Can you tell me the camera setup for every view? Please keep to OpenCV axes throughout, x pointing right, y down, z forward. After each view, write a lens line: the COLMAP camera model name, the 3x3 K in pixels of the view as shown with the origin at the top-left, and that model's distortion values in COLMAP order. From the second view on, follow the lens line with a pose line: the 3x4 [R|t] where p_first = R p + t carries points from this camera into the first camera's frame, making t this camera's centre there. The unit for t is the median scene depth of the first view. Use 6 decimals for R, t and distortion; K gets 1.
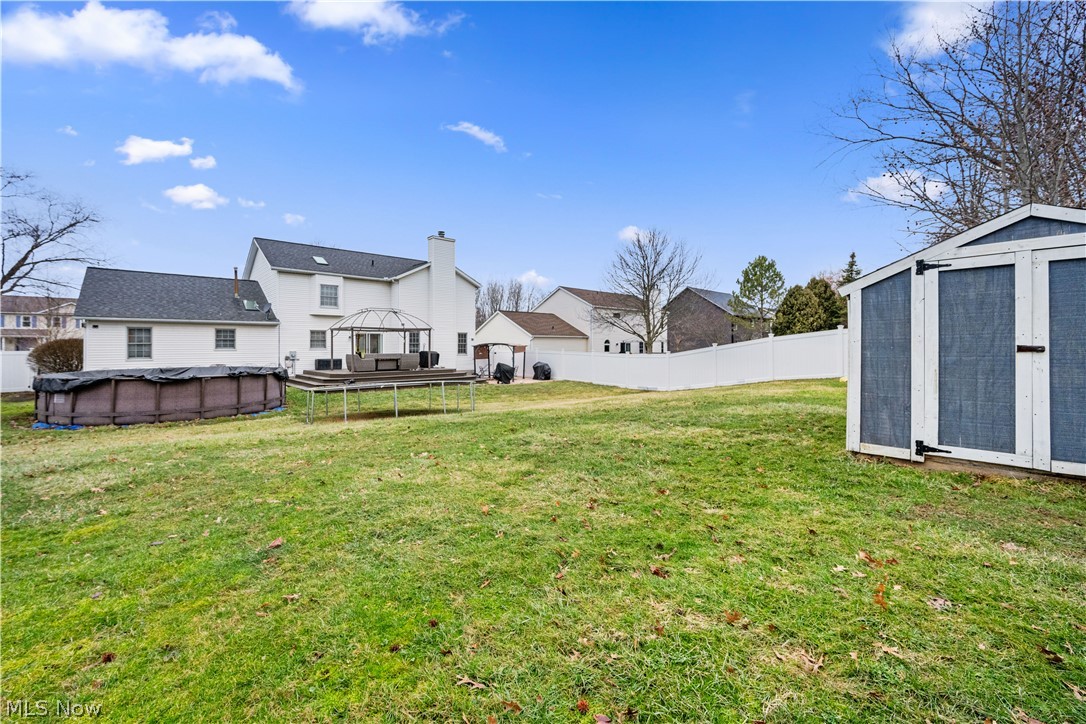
lens RADIAL K [[429.3, 0, 546.7], [0, 429.3, 351.0], [0, 0, 1]] dist [-0.001279, -0.000642]
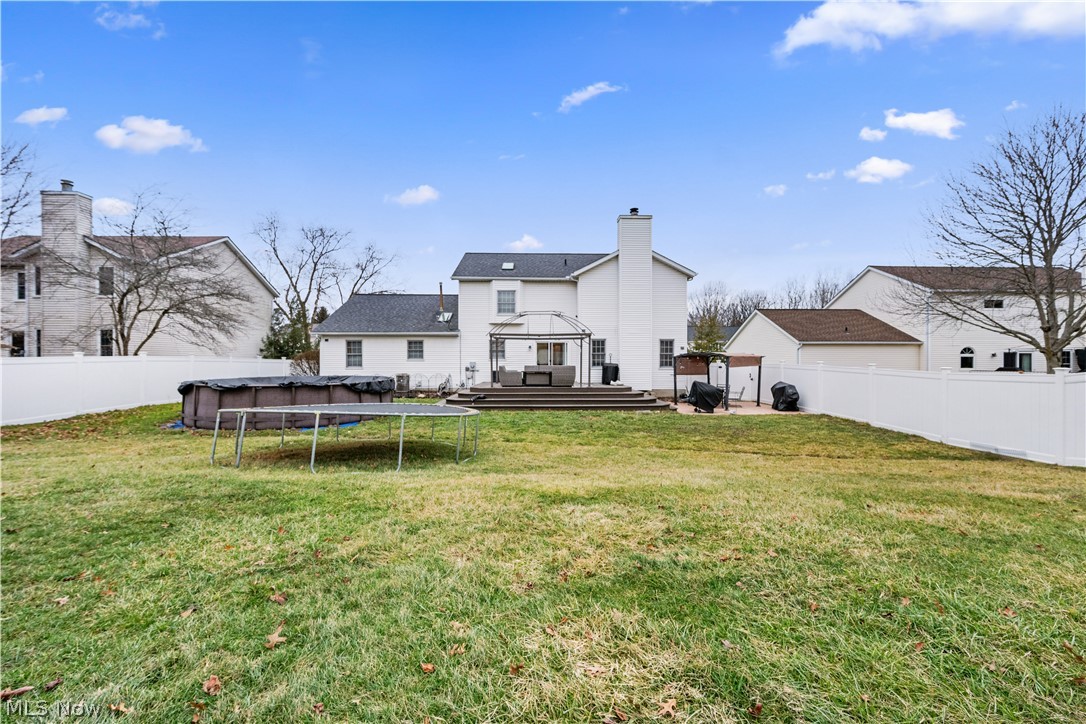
lens RADIAL K [[434.1, 0, 542.6], [0, 434.1, 370.3], [0, 0, 1]] dist [-0.000338, -0.000432]
pose [[0.758951, 0.018255, -0.650892, 0.155229], [-0.009825, 0.999814, 0.016585, 0.001390], [0.651074, -0.006192, 0.758989, 0.329653]]
